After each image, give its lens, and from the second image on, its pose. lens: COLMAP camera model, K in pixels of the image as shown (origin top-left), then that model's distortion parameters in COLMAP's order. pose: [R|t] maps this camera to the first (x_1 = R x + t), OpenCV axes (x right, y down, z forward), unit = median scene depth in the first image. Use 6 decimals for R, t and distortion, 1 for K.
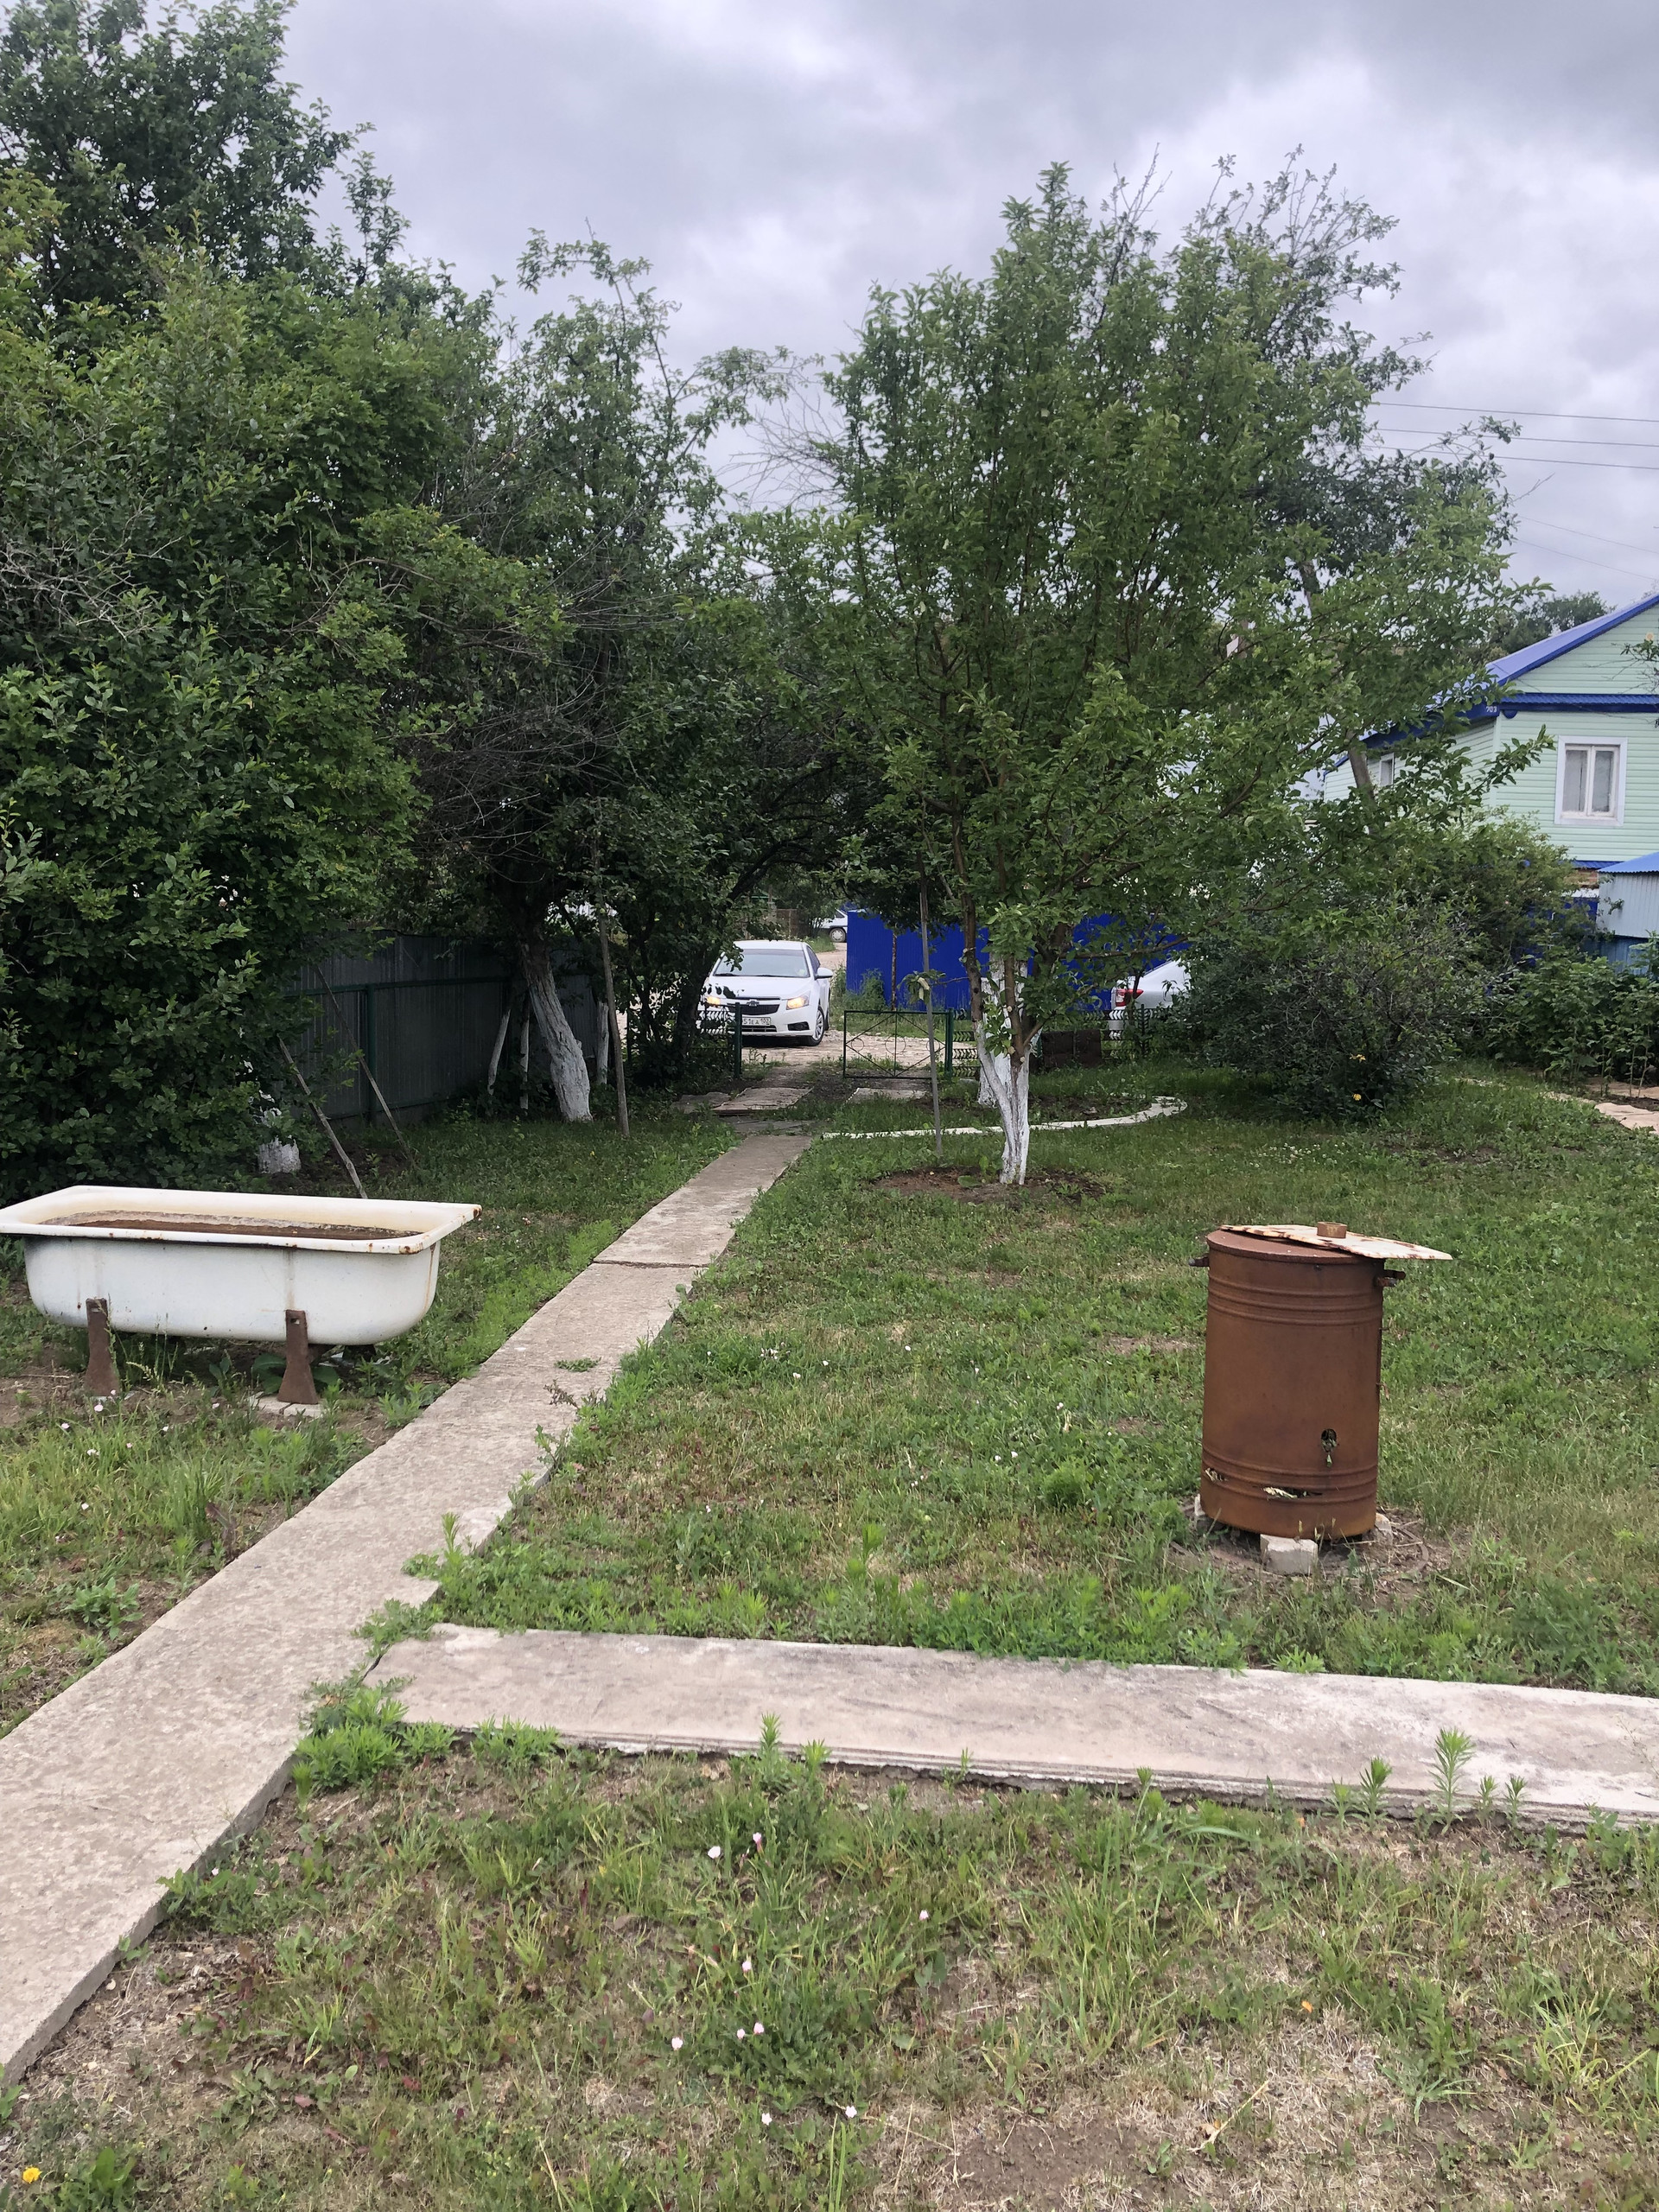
lens RADIAL K [[1844.1, 0, 832.3], [0, 1844.1, 1102.9], [0, 0, 1]] dist [-0.016686, -0.008836]
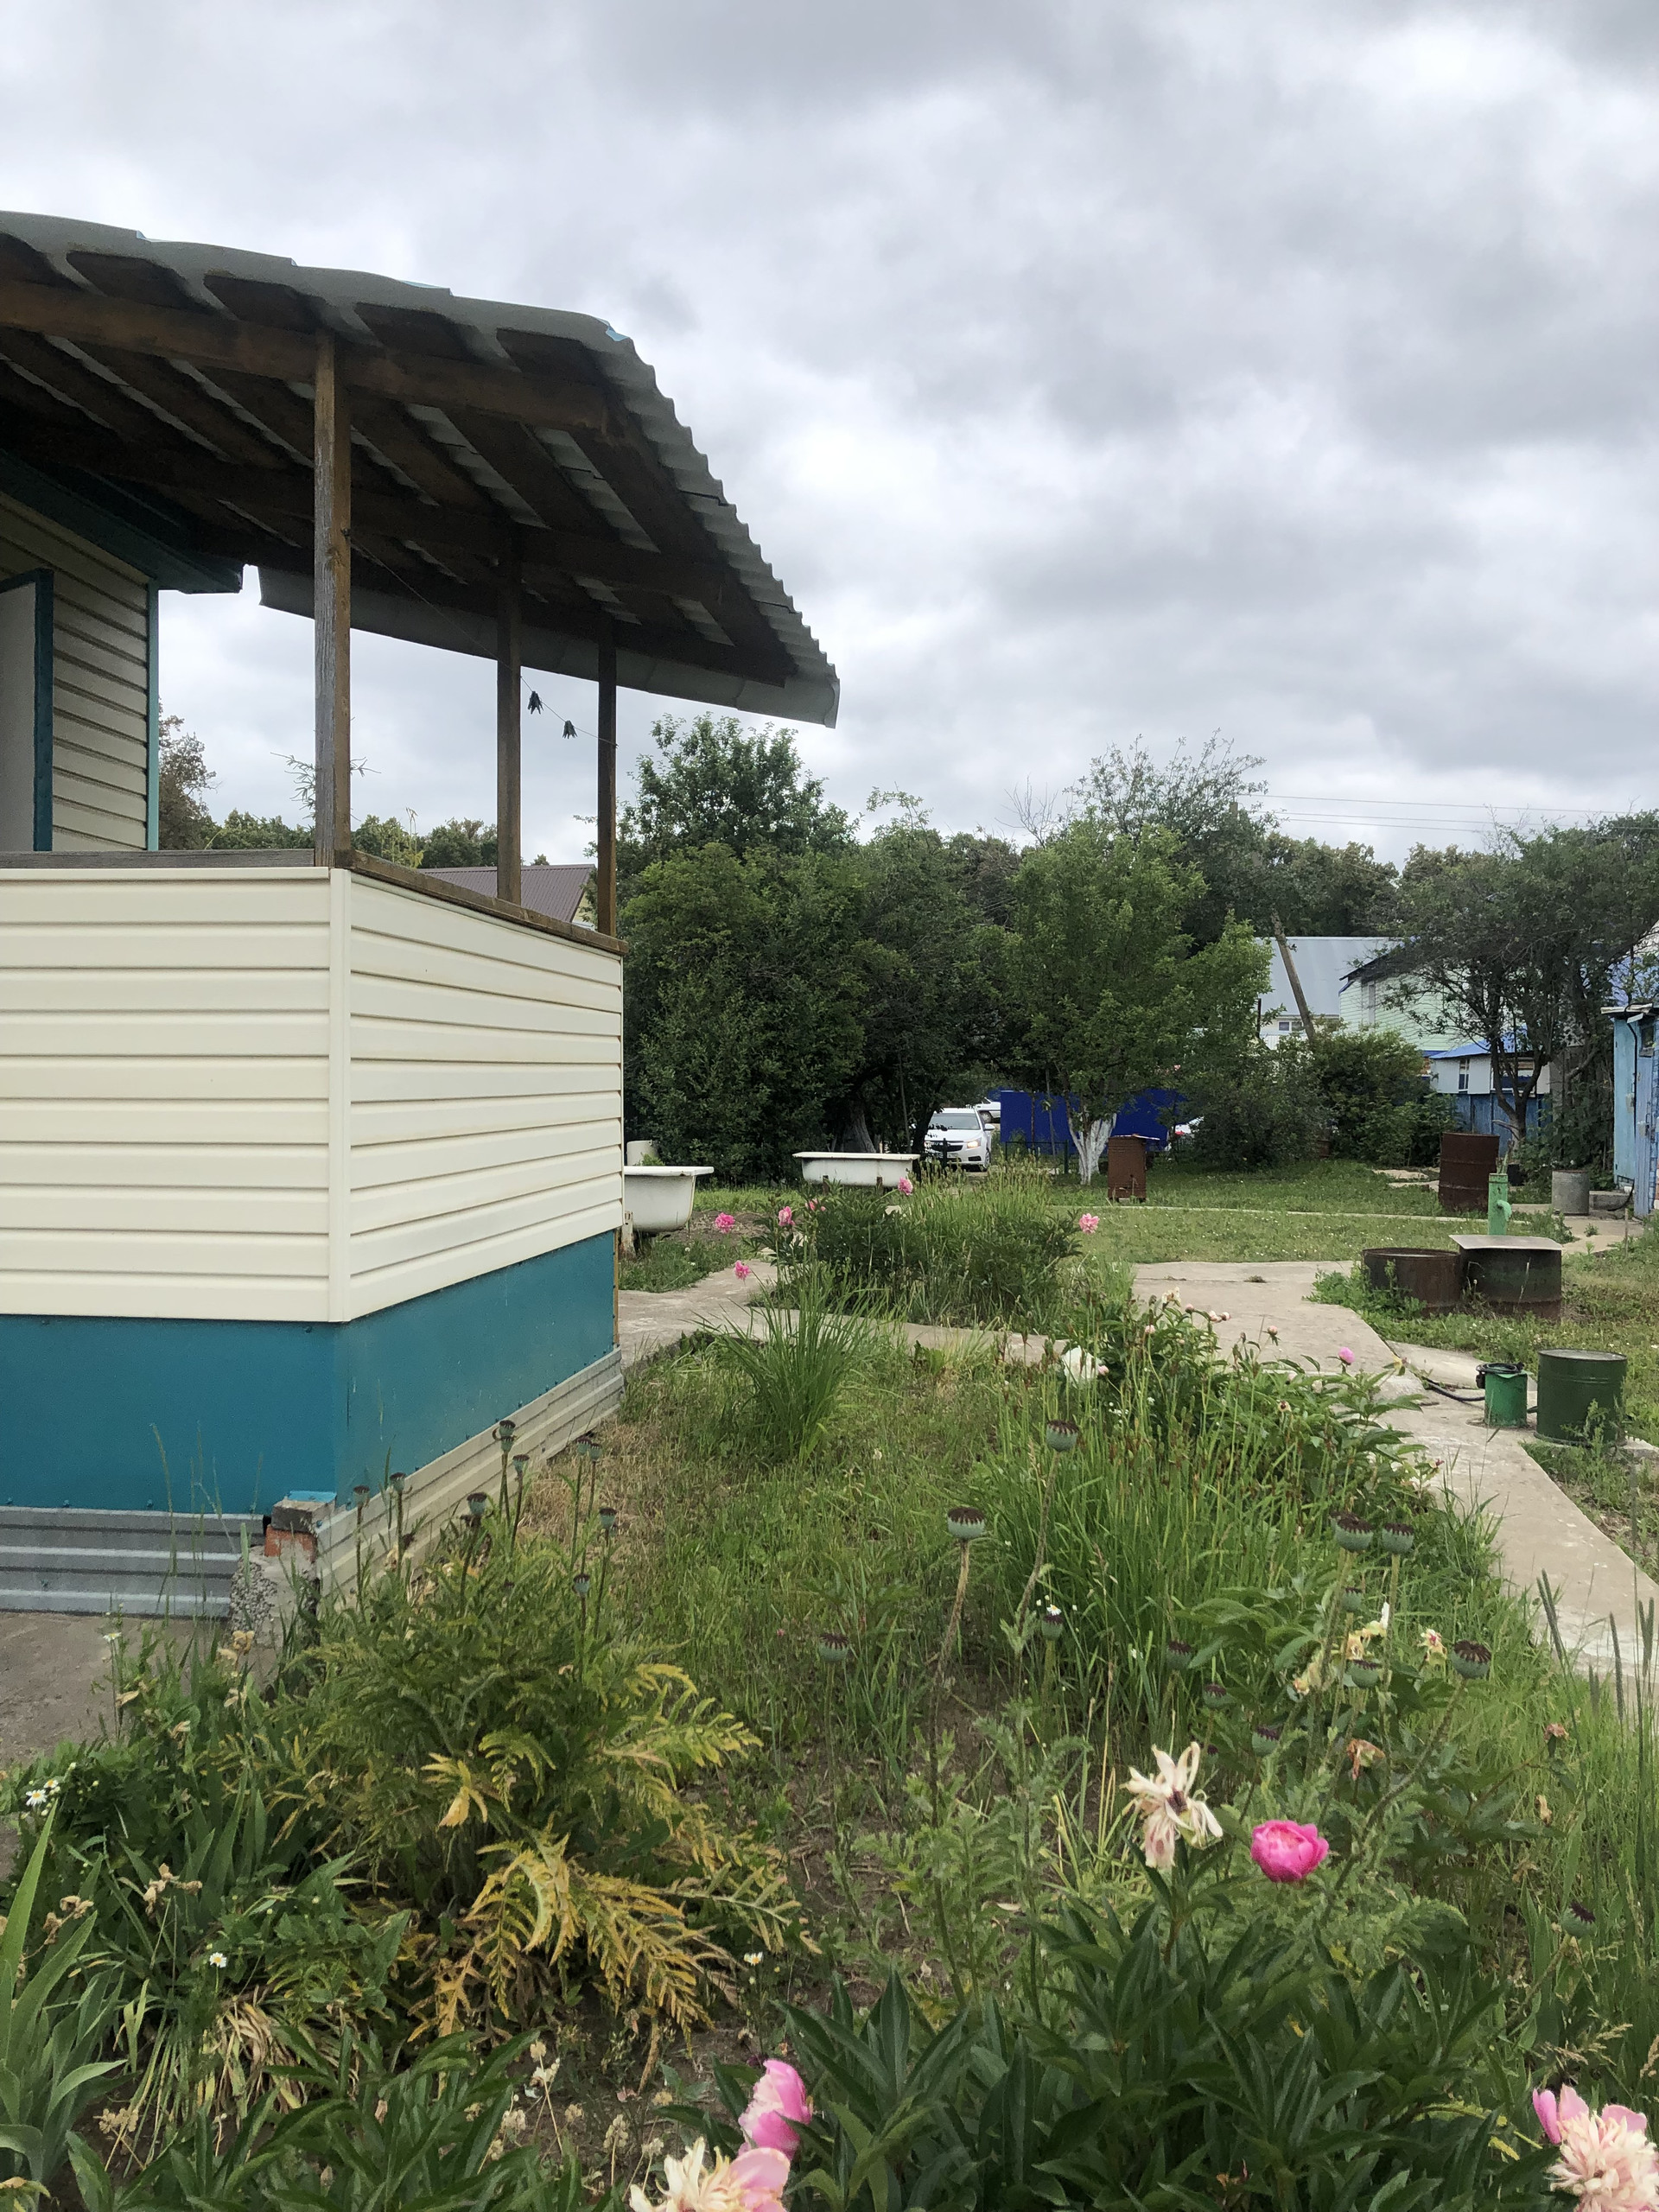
lens RADIAL K [[1844.1, 0, 831.1], [0, 1844.1, 1106.2], [0, 0, 1]] dist [-0.016686, -0.008836]
pose [[0.997210, -0.008455, -0.074162, -0.047803], [0.000760, 0.994662, -0.103183, 0.160931], [0.074639, 0.102839, 0.991894, -1.252974]]
